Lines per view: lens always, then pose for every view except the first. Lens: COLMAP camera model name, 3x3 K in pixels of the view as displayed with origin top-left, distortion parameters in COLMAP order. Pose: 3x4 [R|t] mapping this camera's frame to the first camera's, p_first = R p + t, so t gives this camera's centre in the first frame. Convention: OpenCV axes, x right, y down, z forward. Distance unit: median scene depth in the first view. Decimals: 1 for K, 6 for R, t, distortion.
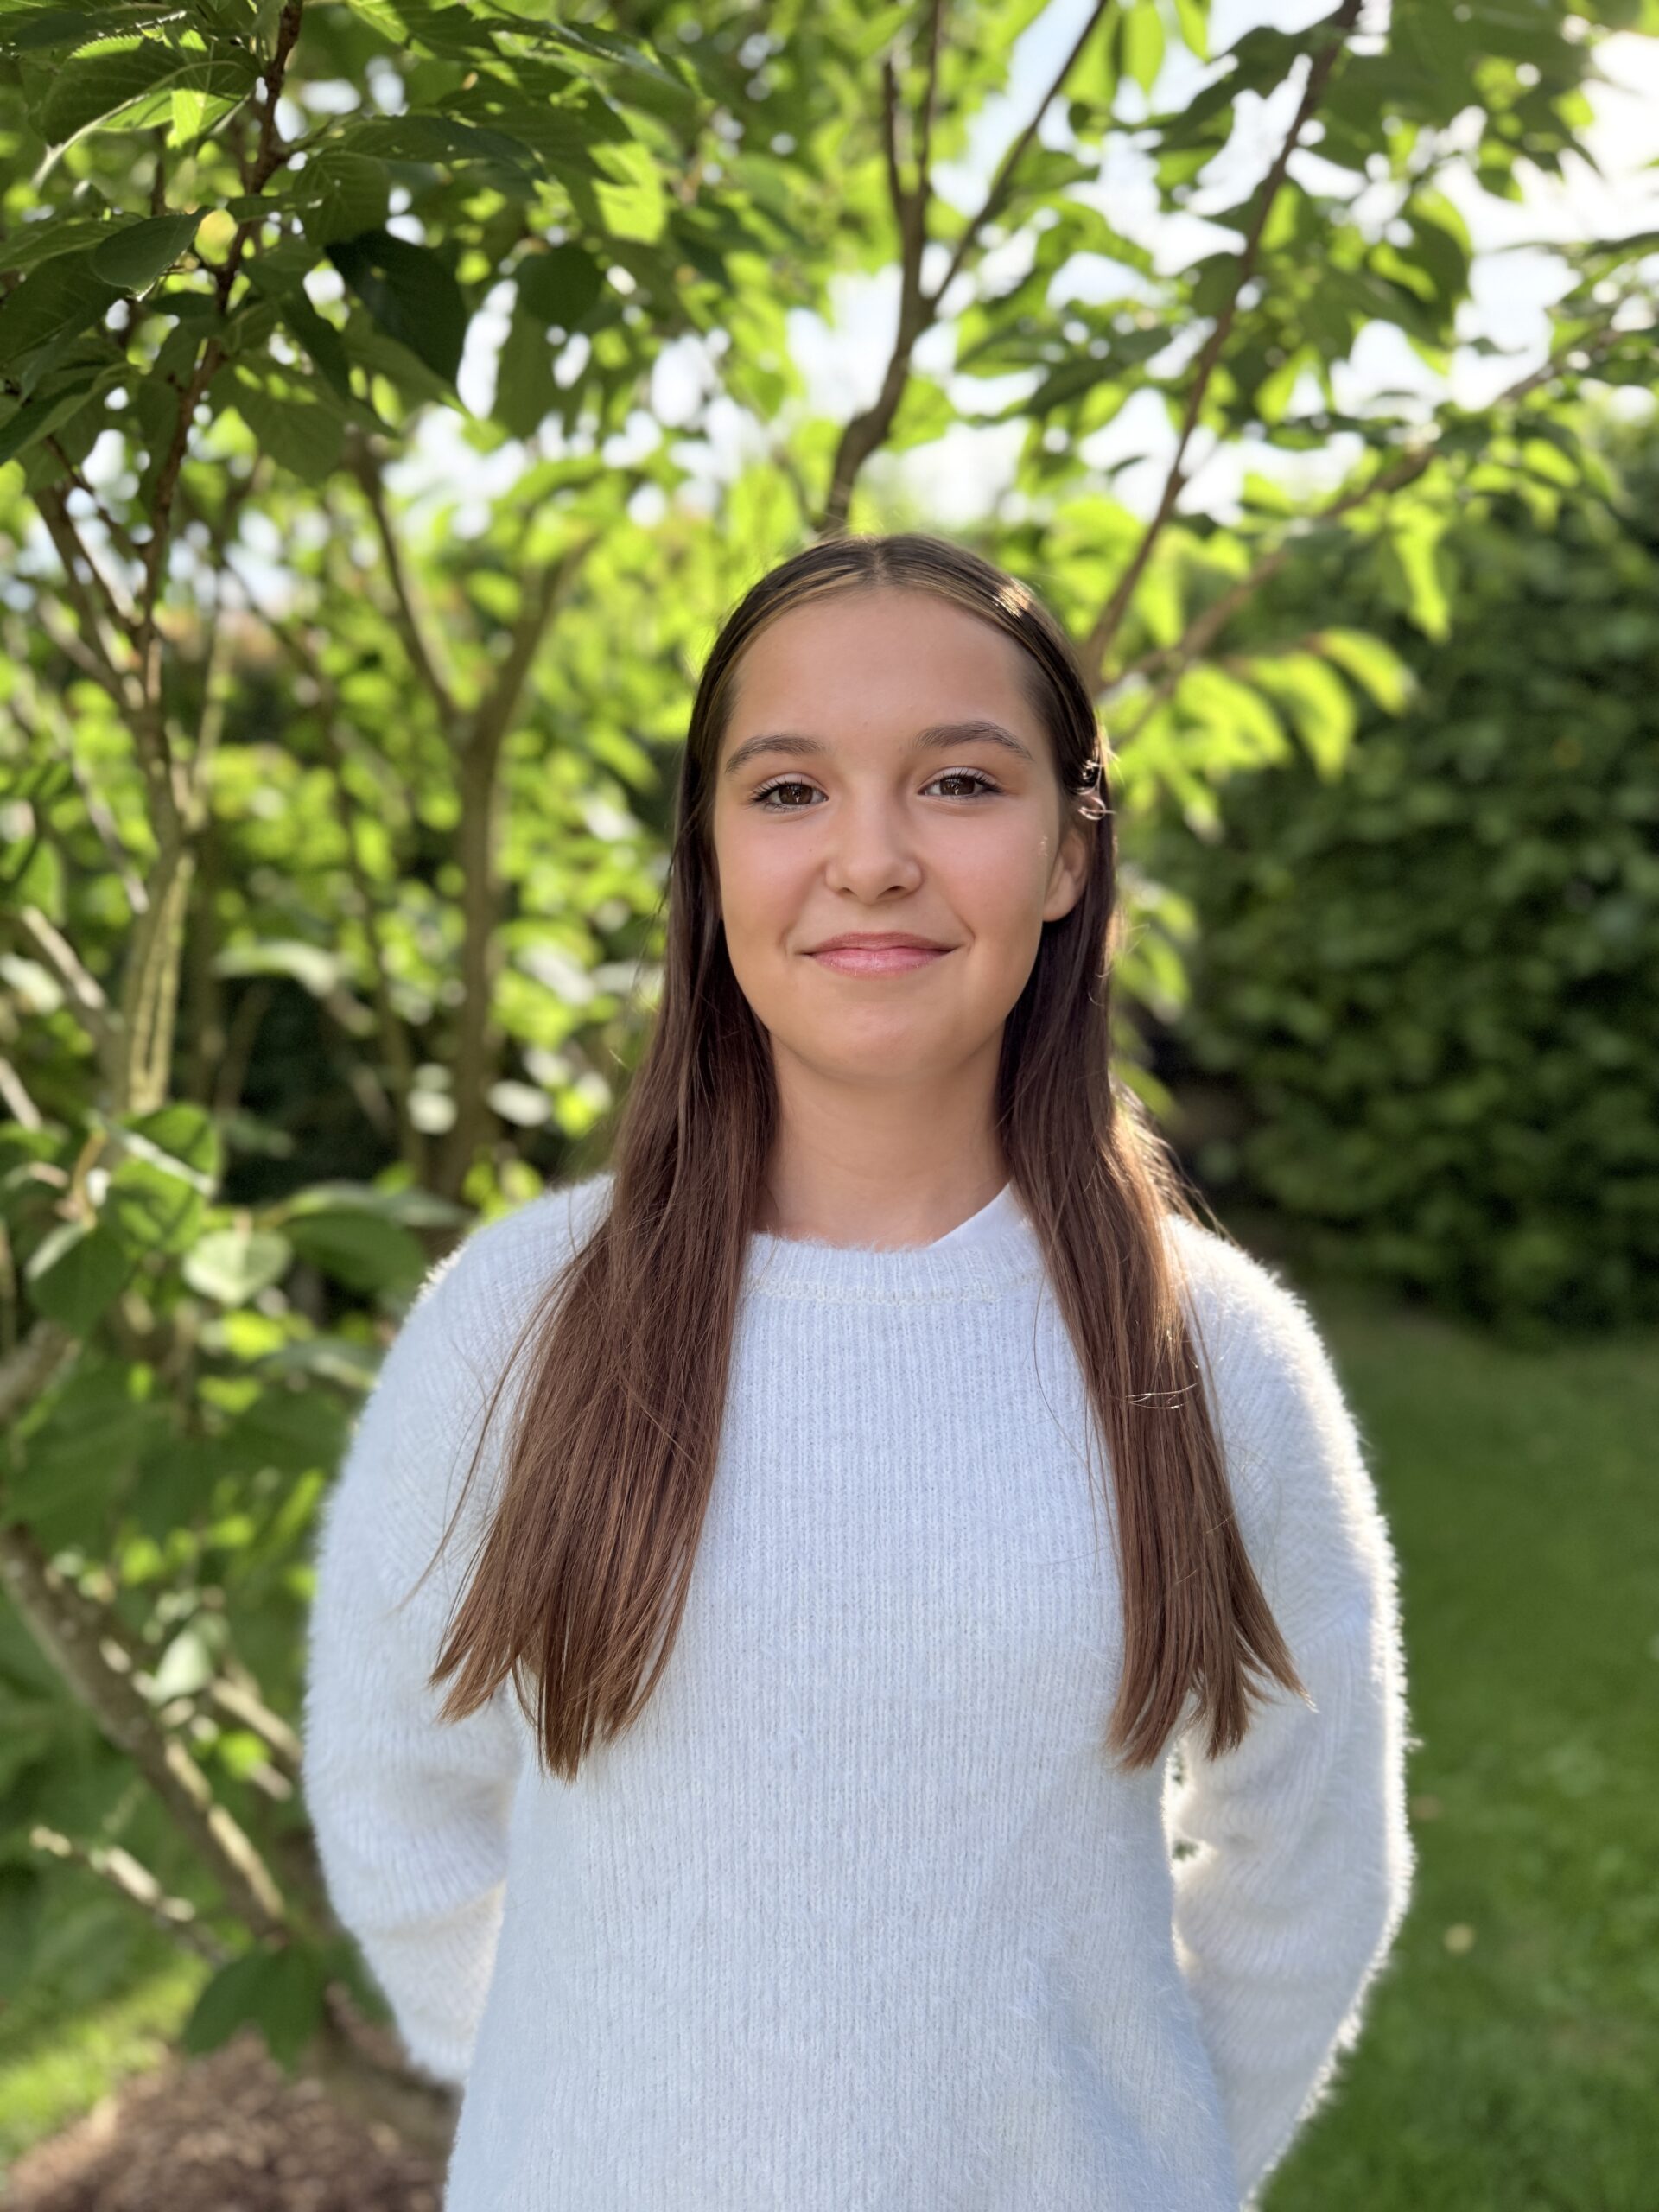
lens RADIAL K [[1589.9, 0, 836.7], [0, 1589.9, 1103.0], [0, 0, 1]] dist [-0.017444, 0.000626]
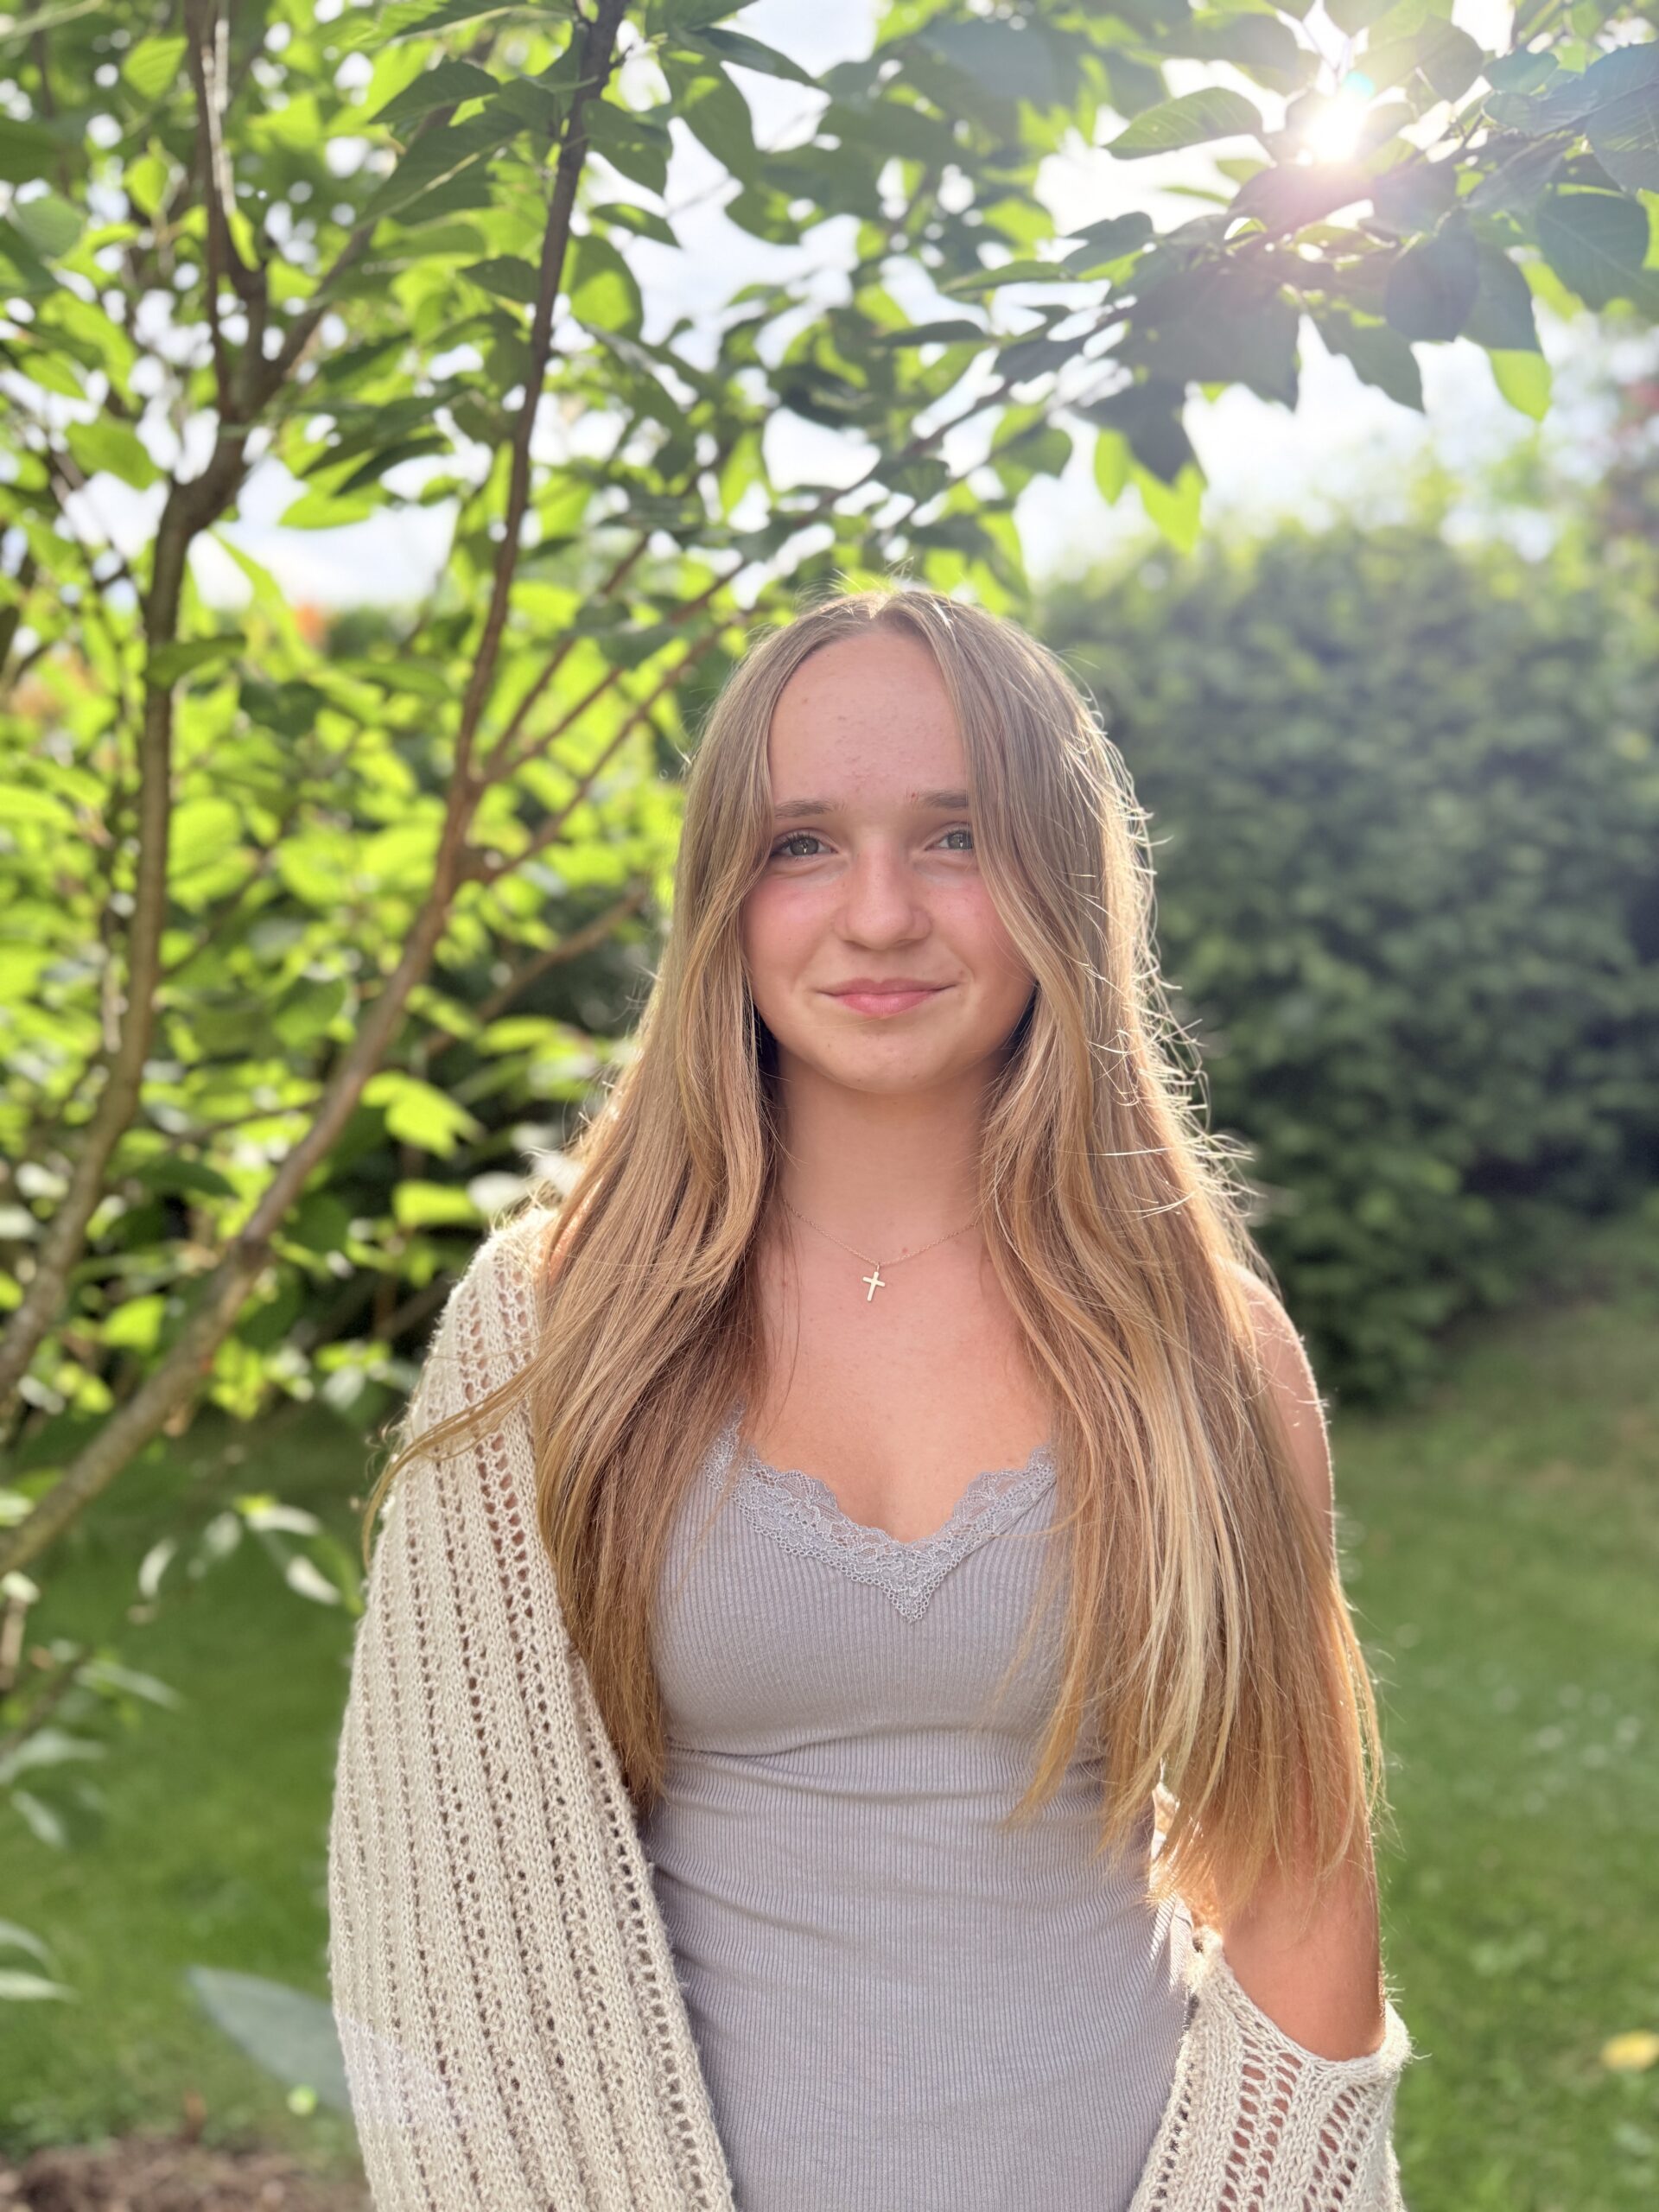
lens RADIAL K [[1589.9, 0, 834.0], [0, 1589.9, 1110.6], [0, 0, 1]] dist [-0.017444, 0.000626]
pose [[0.992317, -0.000244, 0.123724, 0.122234], [0.005766, 0.999003, -0.044272, -0.016596], [-0.123590, 0.044646, 0.991329, 0.036792]]
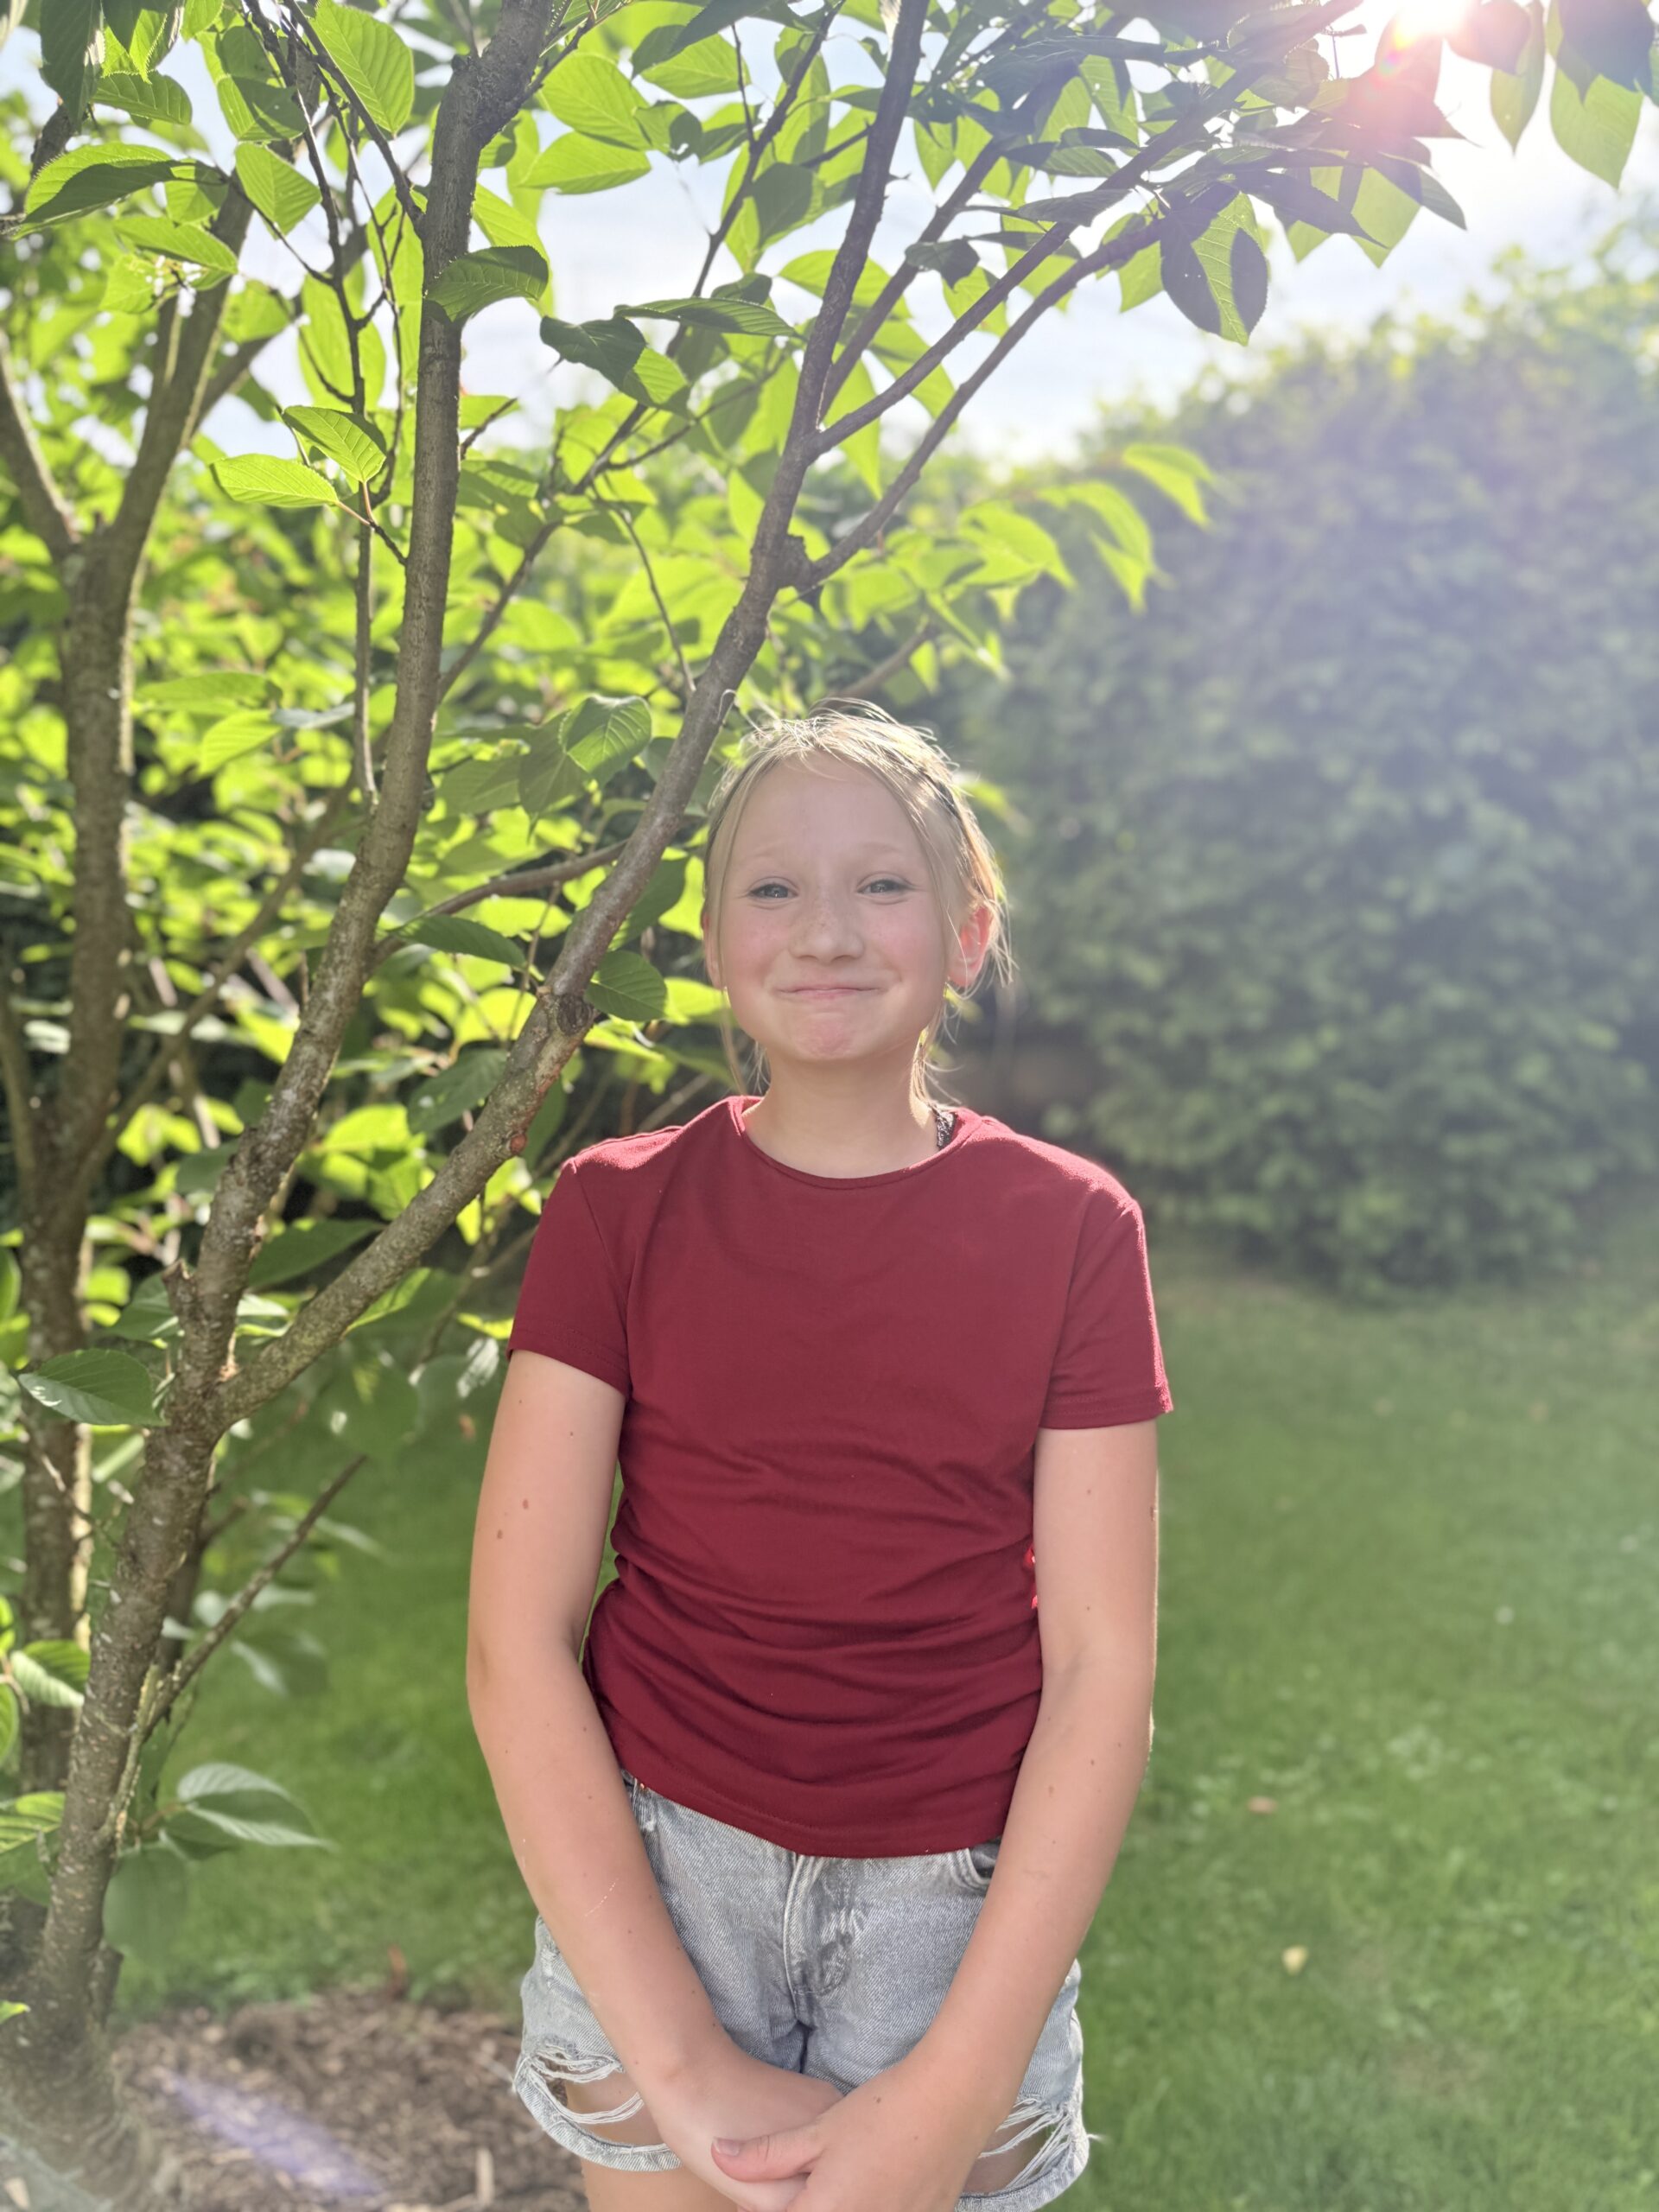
lens RADIAL K [[1589.9, 0, 834.3], [0, 1589.9, 1116.9], [0, 0, 1]] dist [-0.017444, 0.000626]
pose [[0.996147, -0.013060, 0.086717, 0.049130], [0.010747, 0.999575, 0.027091, 0.017134], [-0.087034, -0.026055, 0.995865, 0.110979]]
